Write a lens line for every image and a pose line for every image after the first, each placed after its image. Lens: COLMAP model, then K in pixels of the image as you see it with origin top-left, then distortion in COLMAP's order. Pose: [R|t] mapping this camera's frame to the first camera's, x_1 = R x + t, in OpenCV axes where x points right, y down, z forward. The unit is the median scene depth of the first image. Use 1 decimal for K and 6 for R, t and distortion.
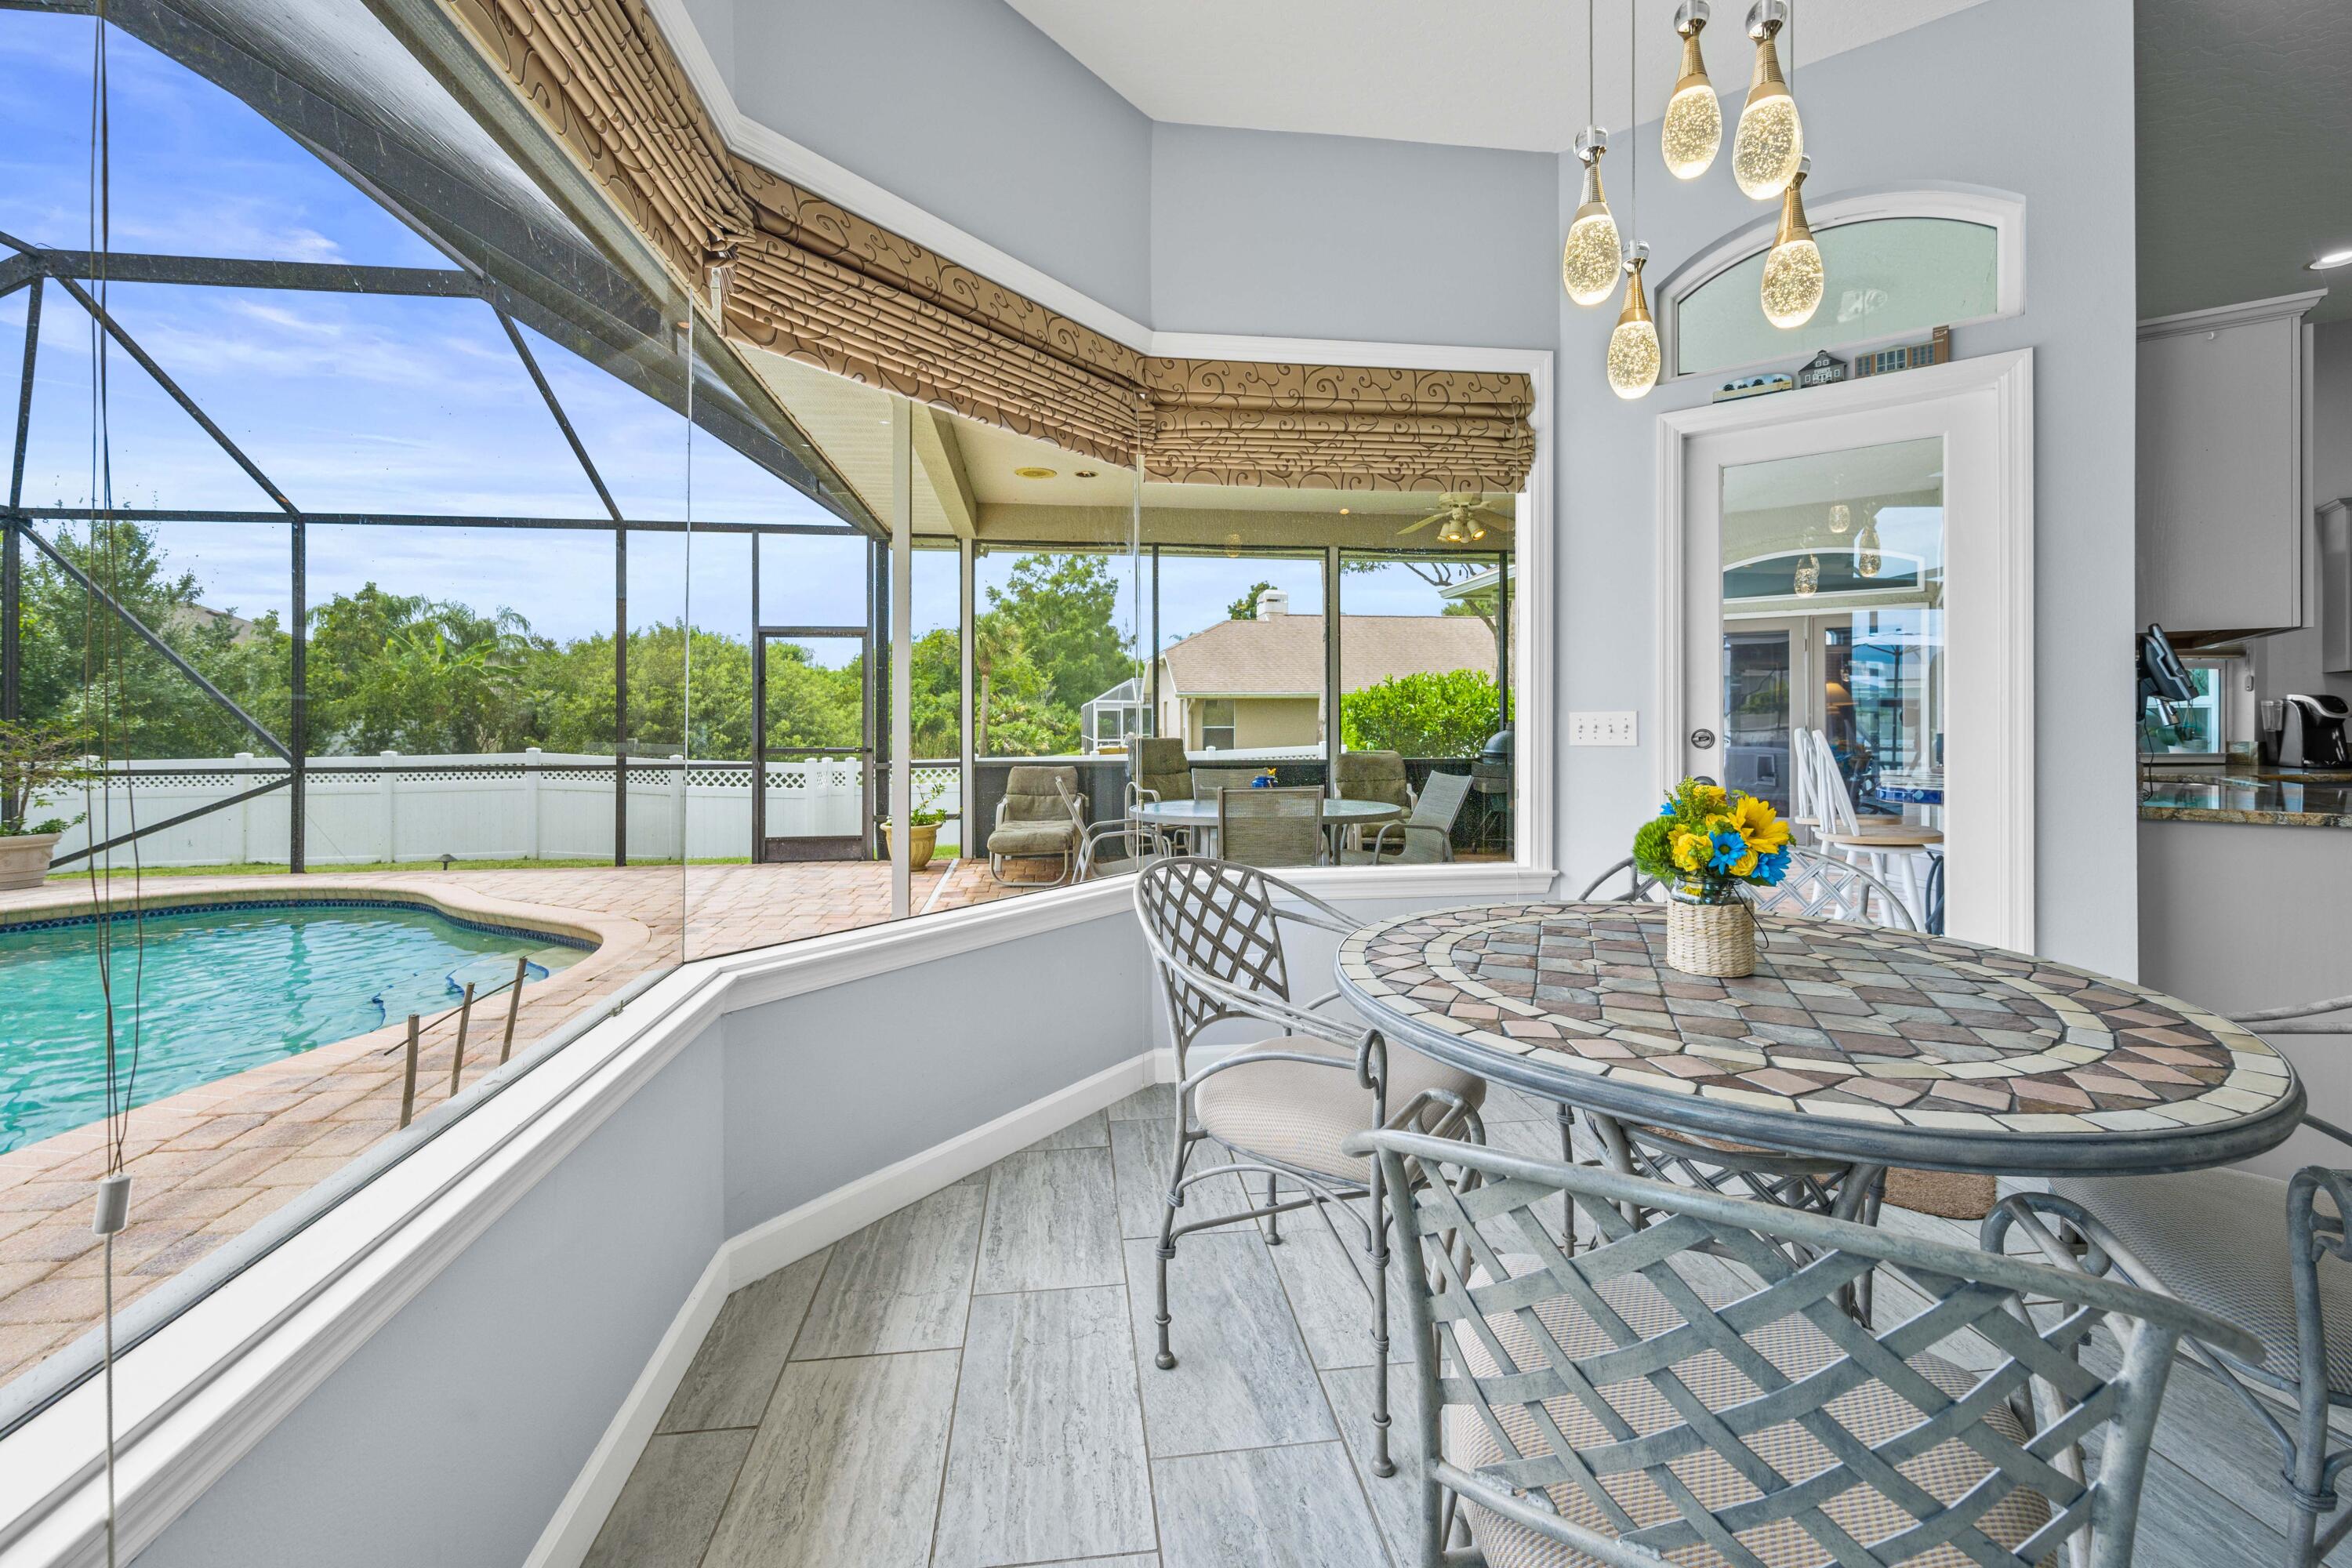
lens RADIAL K [[945.3, 0, 1169.6], [0, 945.3, 722.3], [0, 0, 1]] dist [-0.000132, -0.000016]
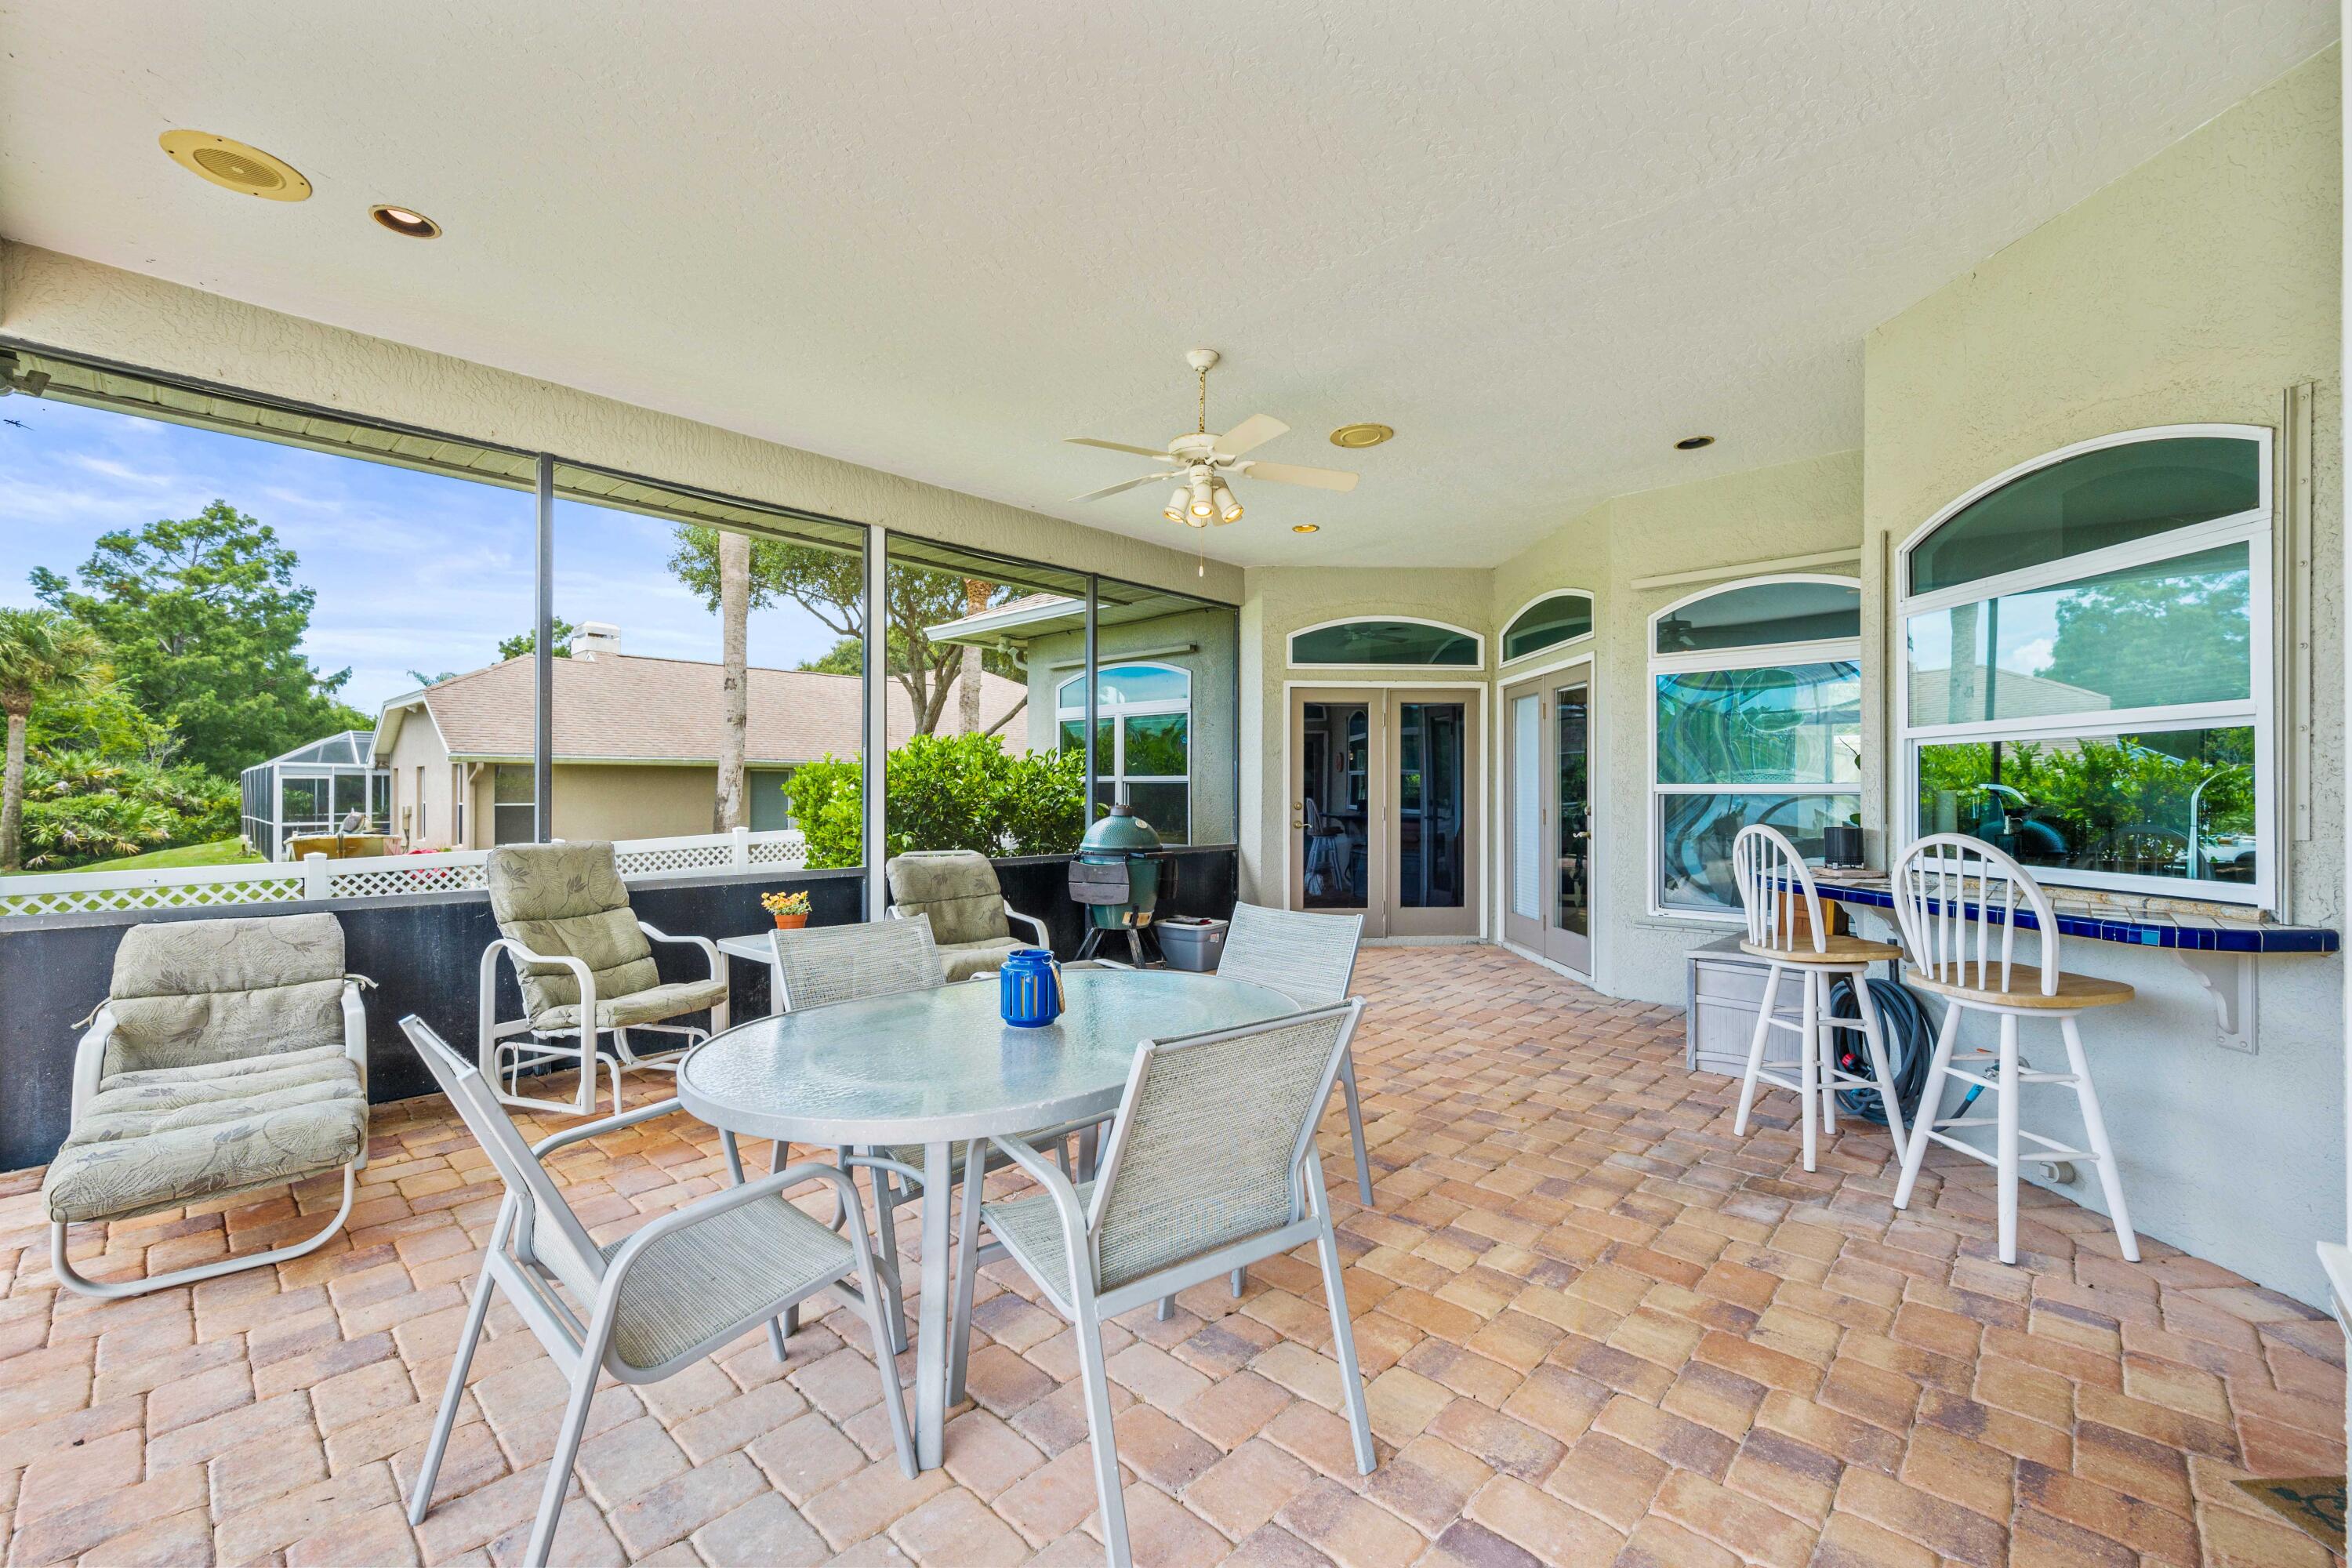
lens RADIAL K [[978.5, 0, 1177.0], [0, 978.5, 750.9], [0, 0, 1]] dist [-0.001674, -0.000161]
pose [[0.777875, 0.028677, 0.627765, -0.015447], [-0.001318, 0.999031, -0.044003, -0.001863], [-0.628418, 0.033402, 0.777159, 0.072329]]
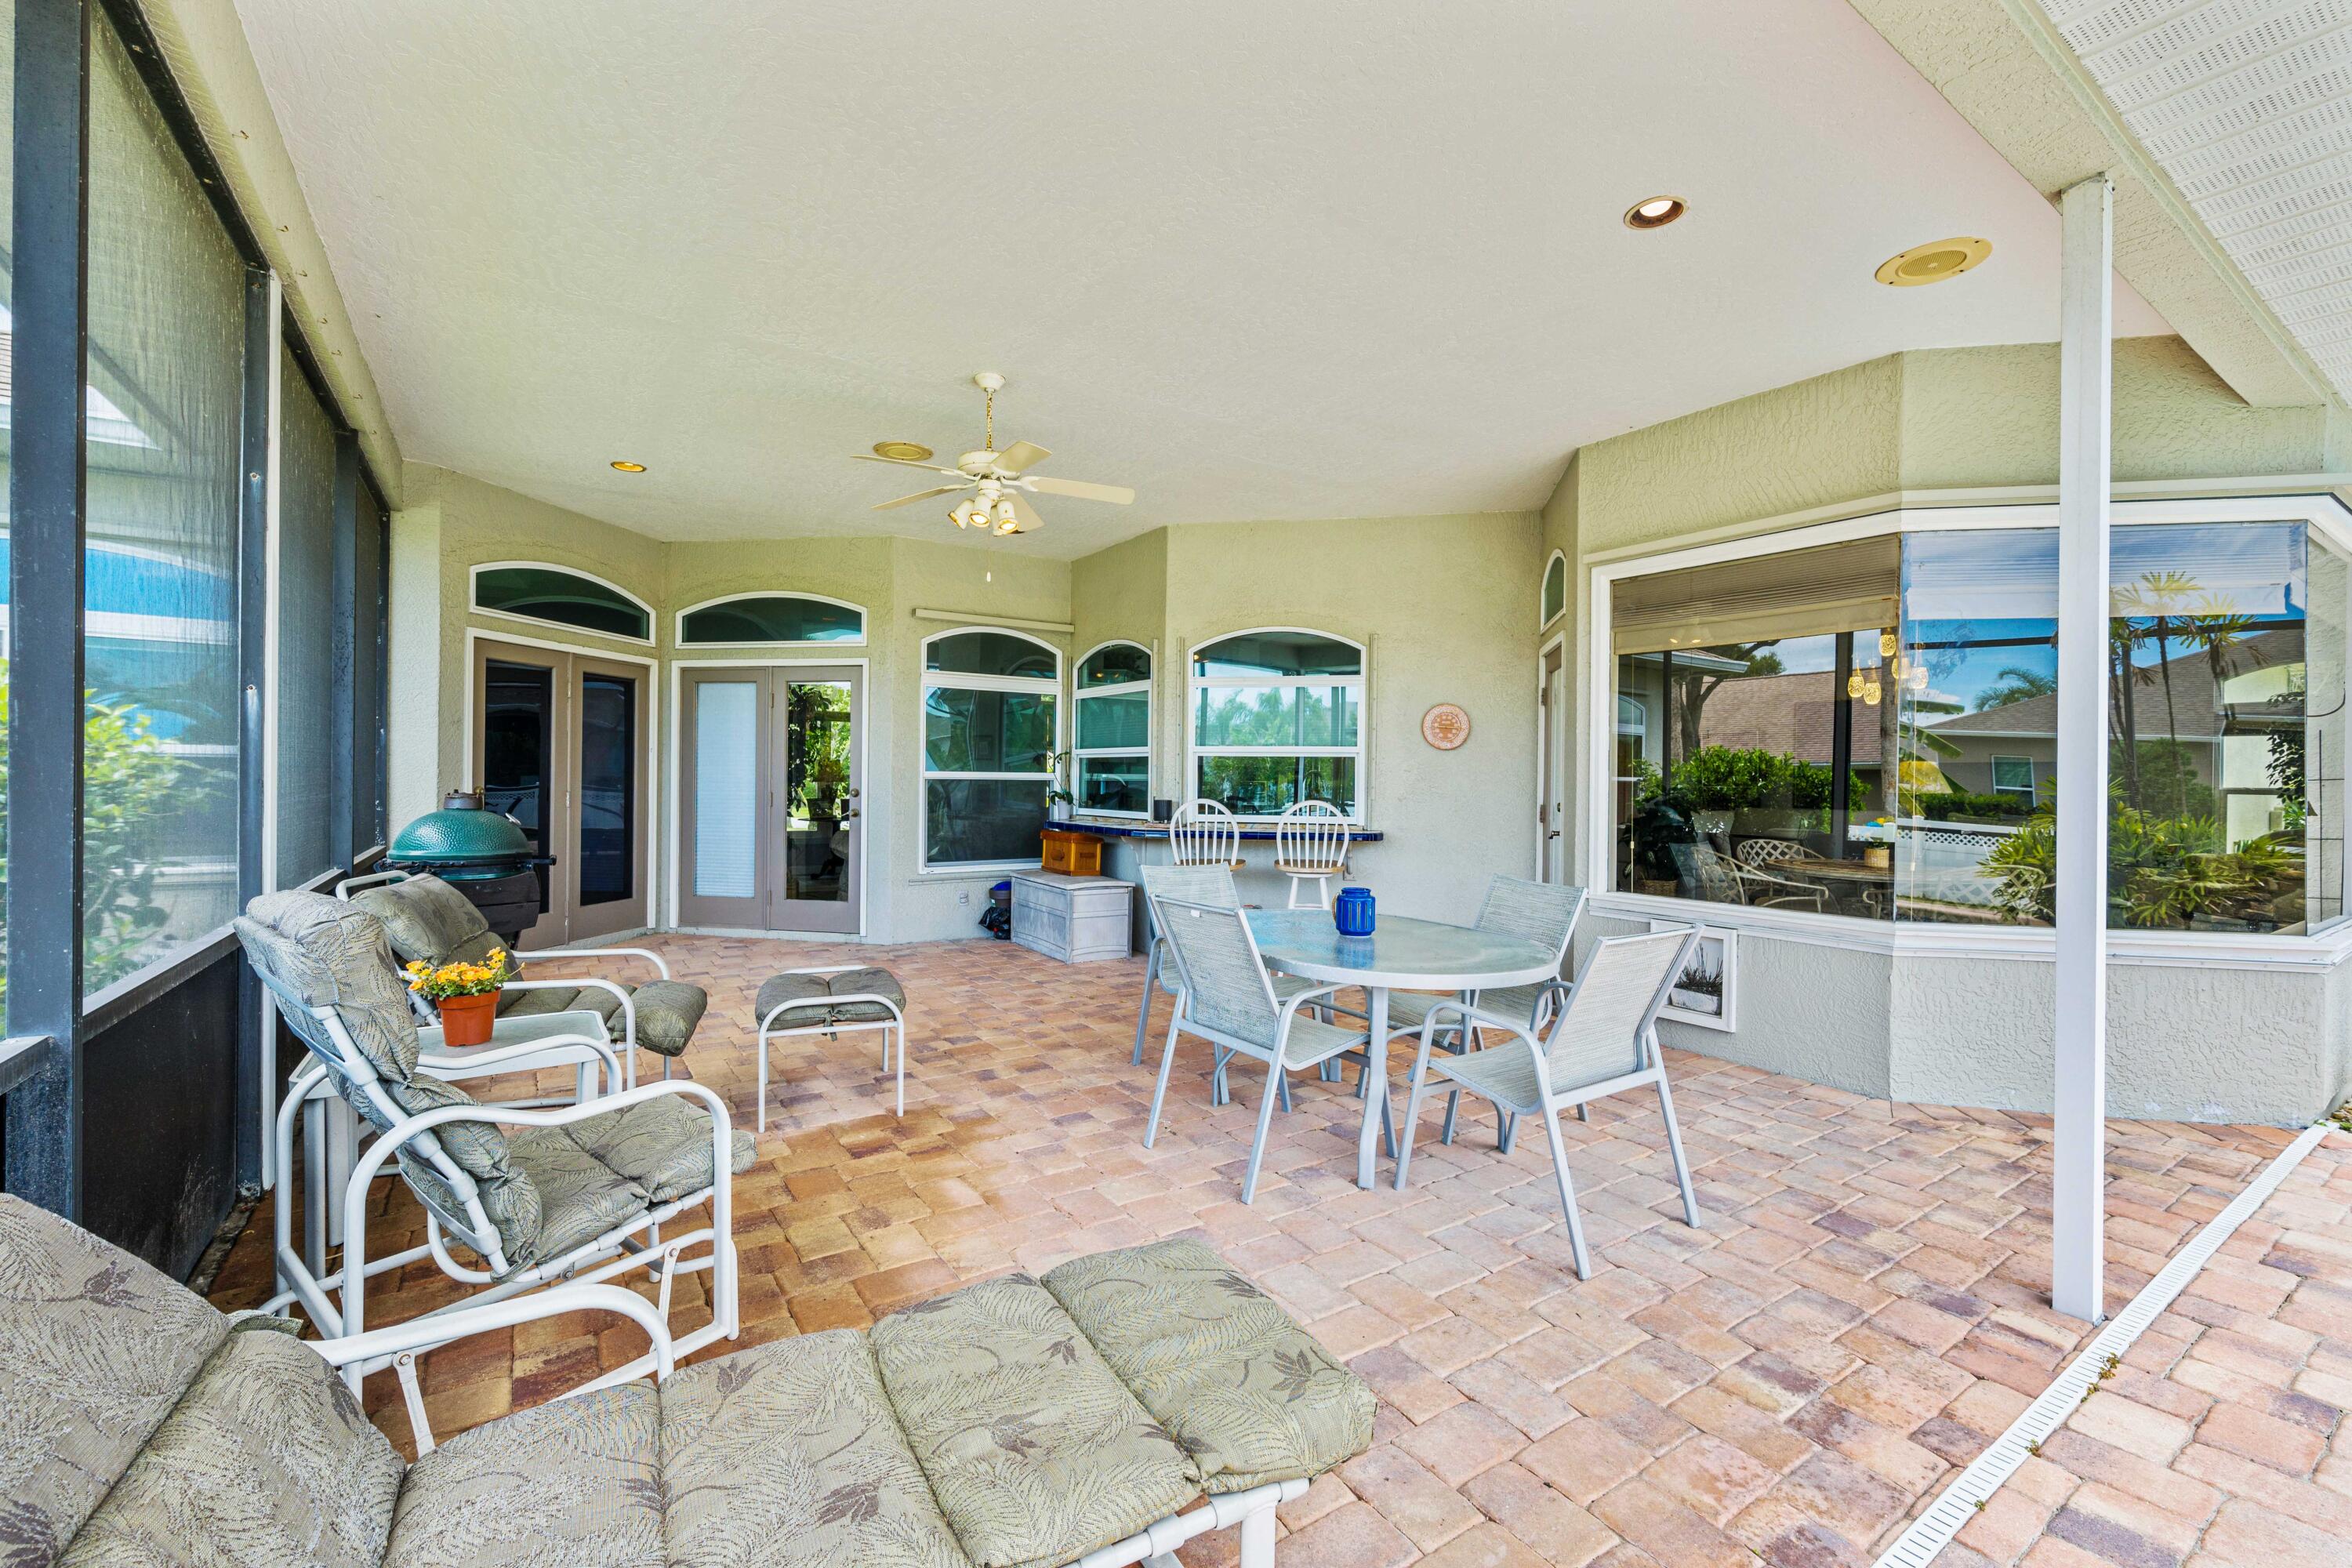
lens RADIAL K [[978.5, 0, 1177.0], [0, 978.5, 750.9], [0, 0, 1]] dist [-0.001674, -0.000161]
pose [[-0.437702, 0.022251, 0.898845, -0.054622], [-0.007131, 0.999576, -0.028217, -0.002238], [-0.899092, -0.018760, -0.437358, 0.171958]]
